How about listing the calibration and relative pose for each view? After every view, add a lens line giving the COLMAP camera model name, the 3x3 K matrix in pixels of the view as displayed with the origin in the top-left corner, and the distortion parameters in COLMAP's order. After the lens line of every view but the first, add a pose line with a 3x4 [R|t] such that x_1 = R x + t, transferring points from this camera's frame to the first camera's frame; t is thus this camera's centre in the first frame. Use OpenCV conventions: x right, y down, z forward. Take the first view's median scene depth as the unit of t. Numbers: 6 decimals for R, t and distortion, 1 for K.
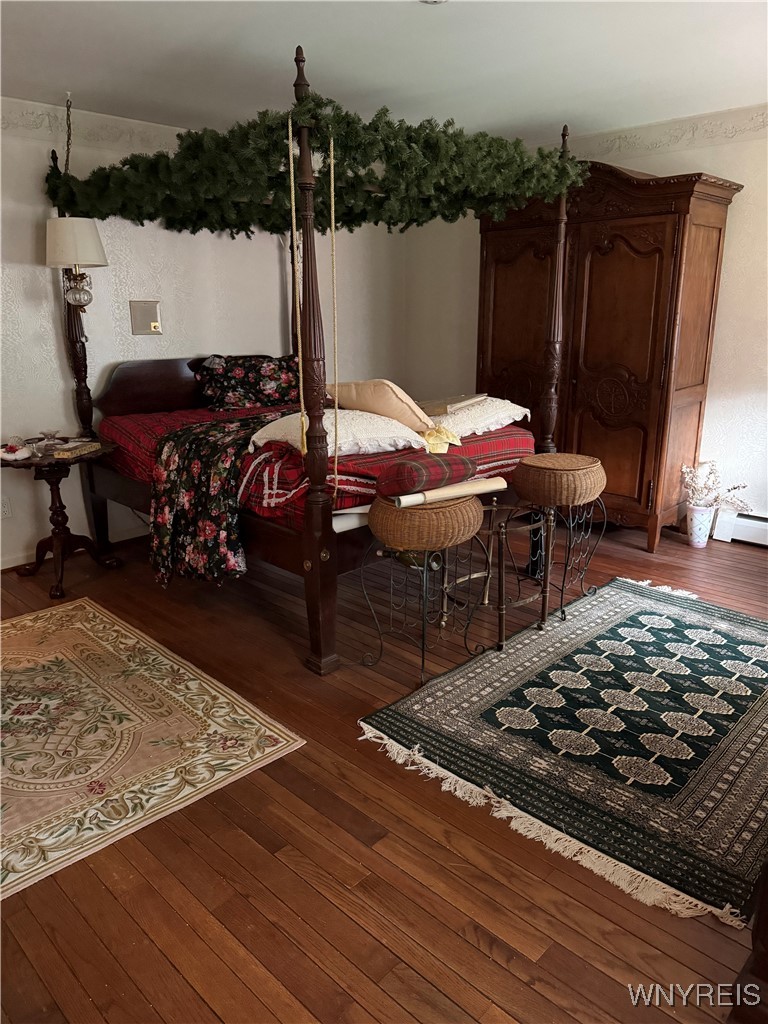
lens RADIAL K [[725.7, 0, 384.0], [0, 725.7, 512.0], [0, 0, 1]] dist [0.087199, -0.115240]
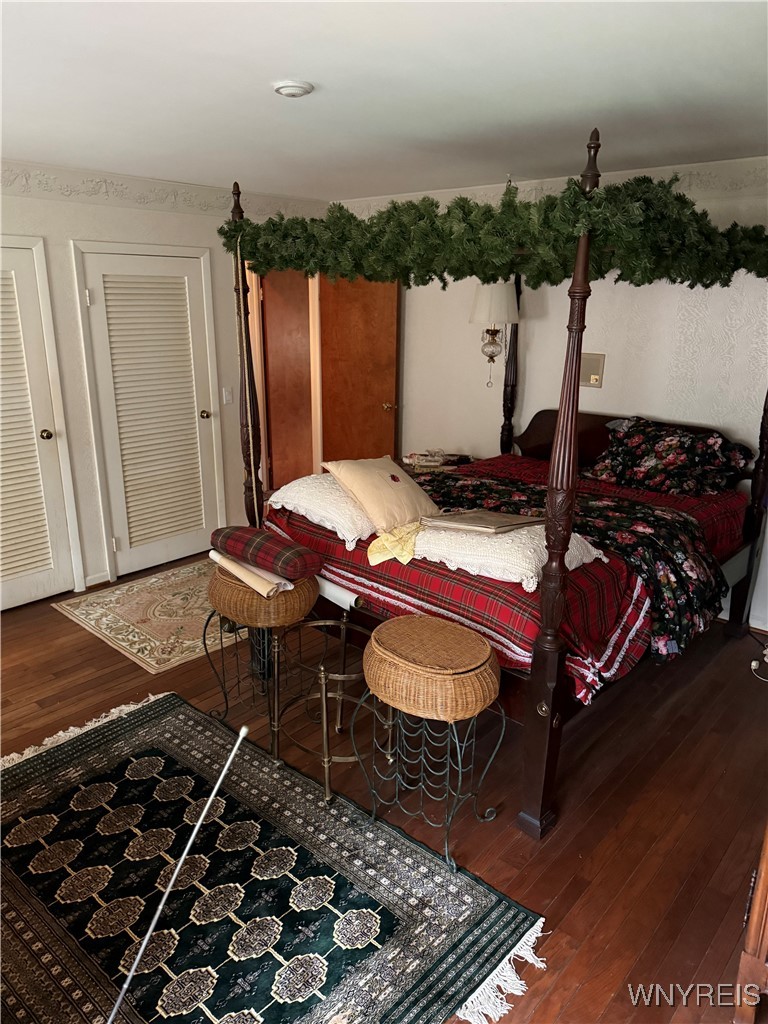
lens RADIAL K [[725.7, 0, 384.0], [0, 725.7, 512.0], [0, 0, 1]] dist [0.087199, -0.115240]
pose [[0.039772, 0.294474, -0.954831, 1.104892], [-0.269537, 0.923326, 0.273531, -0.462344], [0.962168, 0.246484, 0.116094, 1.081317]]
